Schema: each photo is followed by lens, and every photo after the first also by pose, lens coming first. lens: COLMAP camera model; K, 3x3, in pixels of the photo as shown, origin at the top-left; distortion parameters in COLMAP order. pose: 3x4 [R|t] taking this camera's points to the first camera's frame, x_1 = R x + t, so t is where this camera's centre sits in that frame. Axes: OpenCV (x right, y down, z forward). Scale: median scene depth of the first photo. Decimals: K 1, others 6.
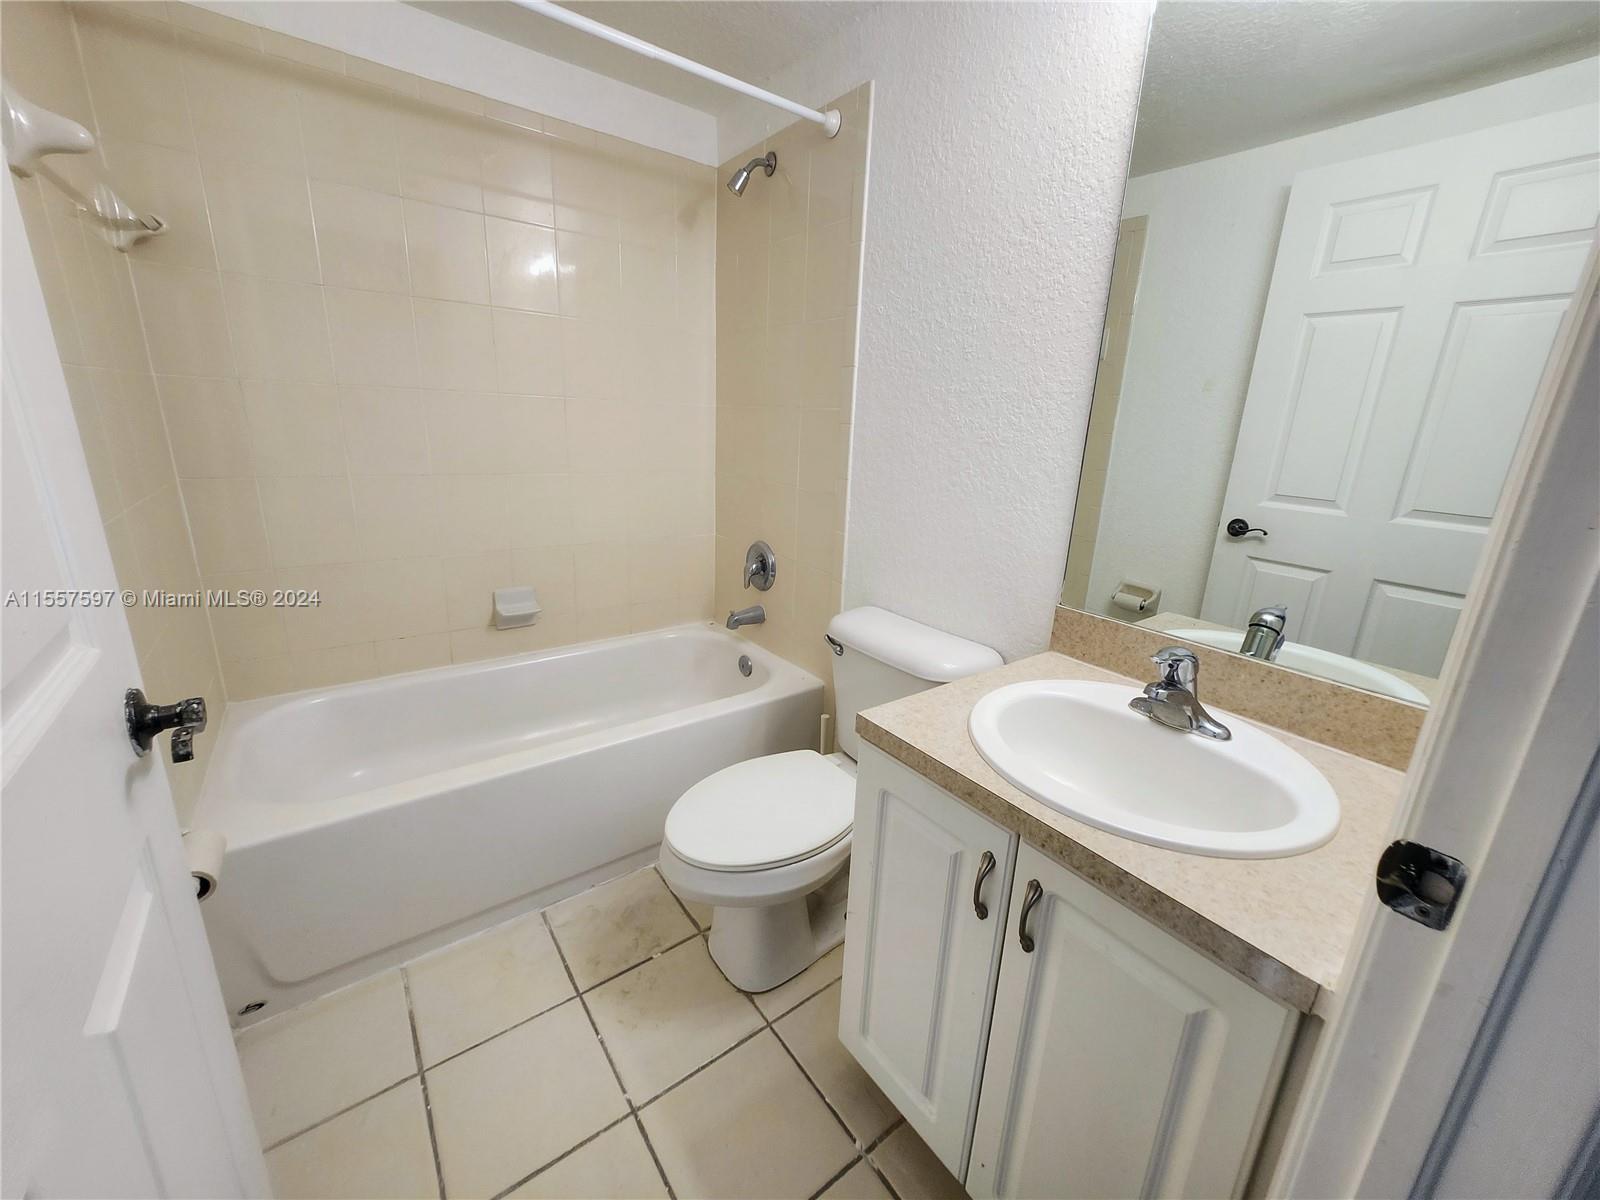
lens RADIAL K [[631.0, 0, 800.7], [0, 631.0, 596.5], [0, 0, 1]] dist [-0.002528, 0.002494]
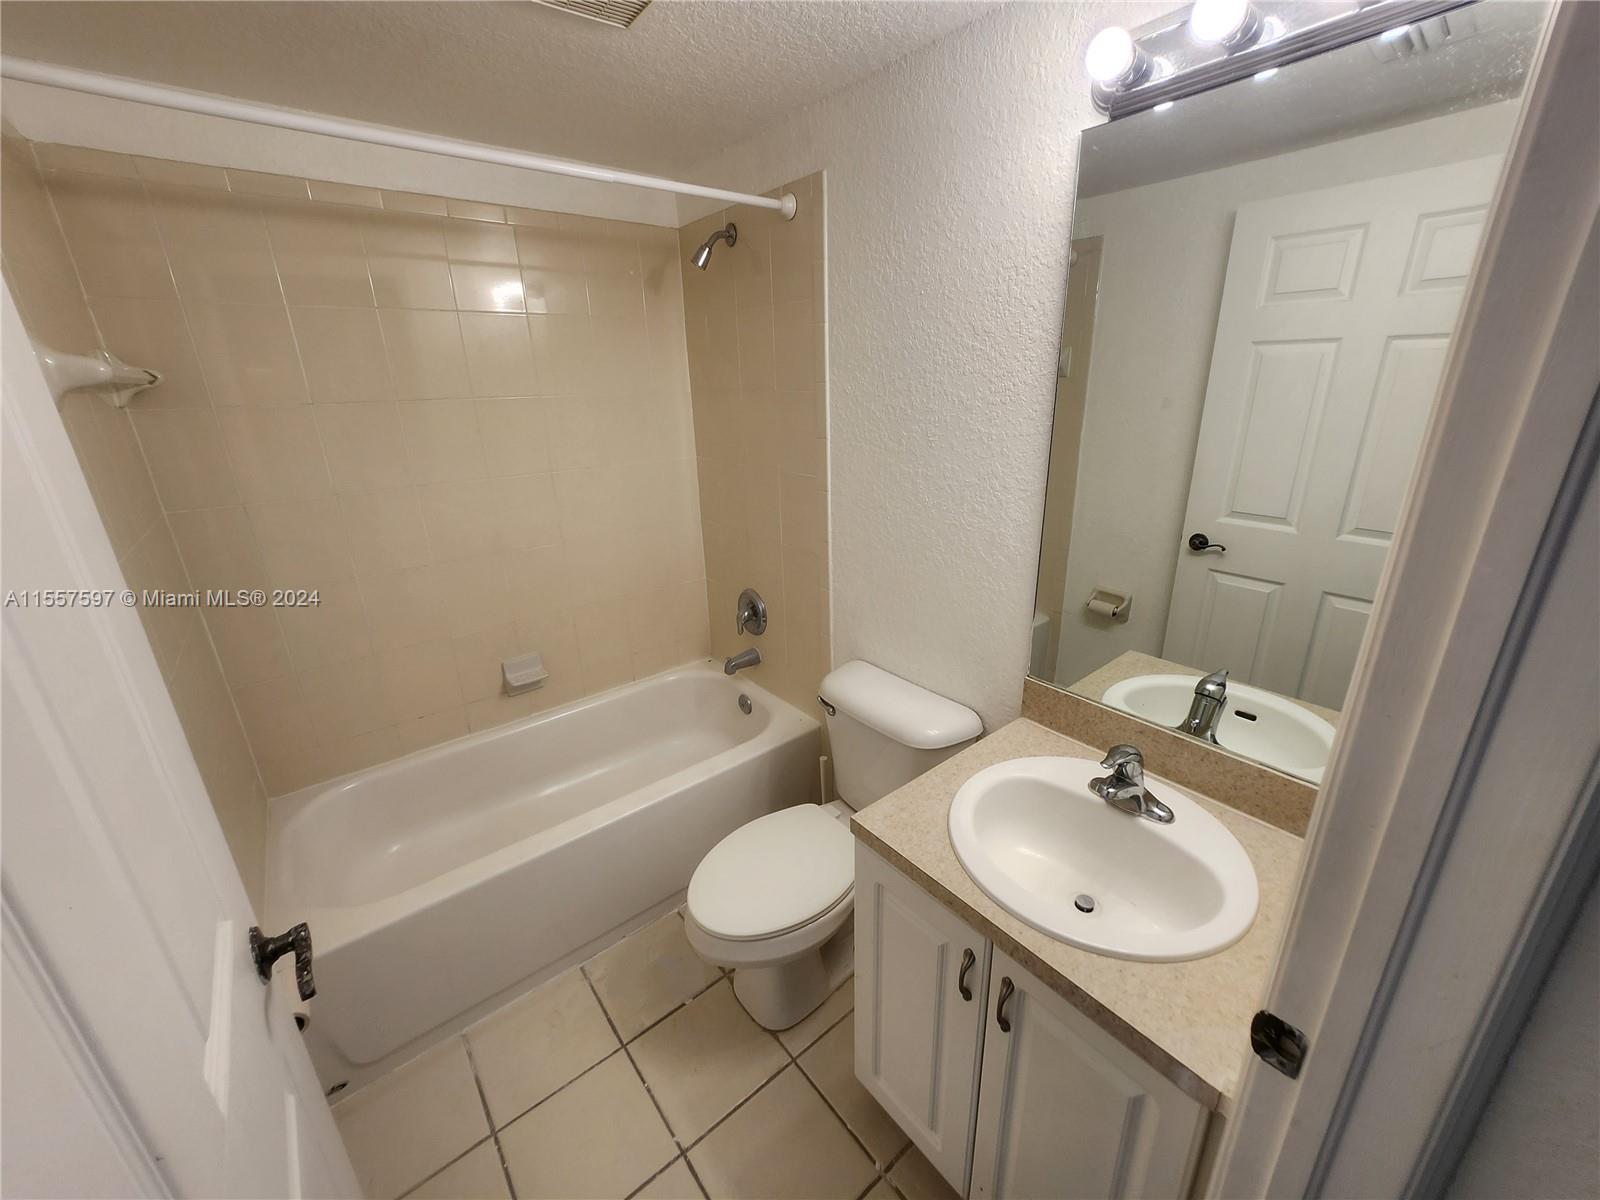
lens RADIAL K [[631.0, 0, 801.2], [0, 631.0, 598.1], [0, 0, 1]] dist [-0.002528, 0.002494]
pose [[0.997079, -0.075349, 0.012506, 0.011605], [0.074483, 0.995460, 0.059267, -0.210748], [-0.016914, -0.058163, 0.998164, -0.084234]]
